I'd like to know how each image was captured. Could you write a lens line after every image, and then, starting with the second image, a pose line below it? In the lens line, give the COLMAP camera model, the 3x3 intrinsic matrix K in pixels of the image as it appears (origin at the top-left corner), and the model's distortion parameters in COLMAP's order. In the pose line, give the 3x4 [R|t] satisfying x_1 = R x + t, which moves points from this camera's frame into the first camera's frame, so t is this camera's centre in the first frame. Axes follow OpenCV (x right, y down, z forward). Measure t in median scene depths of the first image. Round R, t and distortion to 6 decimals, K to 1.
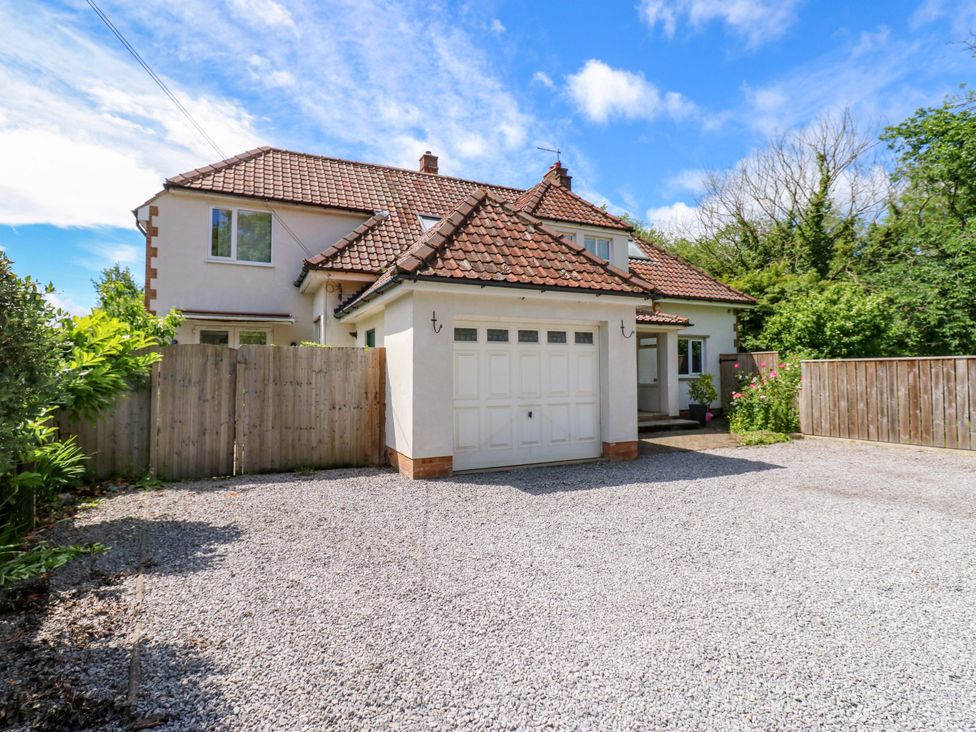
lens RADIAL K [[505.0, 0, 486.8], [0, 505.0, 359.0], [0, 0, 1]] dist [-0.006363, -0.009126]
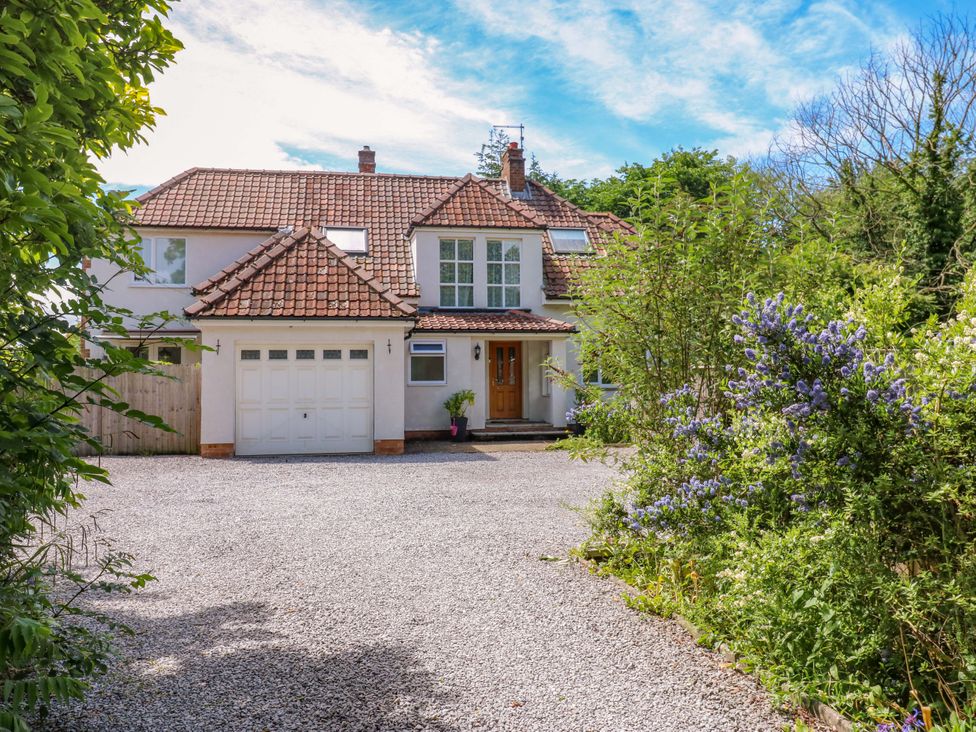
lens RADIAL K [[801.3, 0, 491.8], [0, 801.3, 361.0], [0, 0, 1]] dist [0.005033, -0.002185]
pose [[0.967848, -0.009450, -0.251357, 0.585232], [0.010281, 0.999945, 0.001993, -0.015508], [0.251325, -0.004514, 0.967892, -0.471126]]
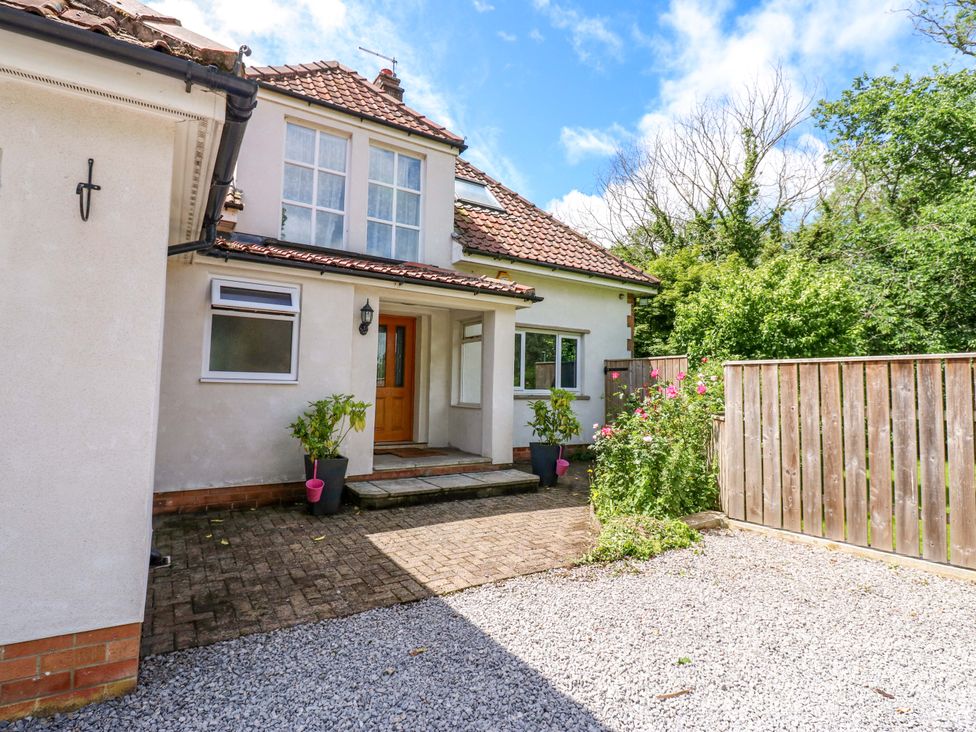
lens RADIAL K [[505.0, 0, 491.1], [0, 505.0, 359.1], [0, 0, 1]] dist [-0.006363, -0.009126]
pose [[0.990635, 0.034535, 0.132096, 0.262682], [-0.030345, 0.998975, -0.033602, 0.017574], [-0.133121, 0.029279, 0.990667, 0.426171]]
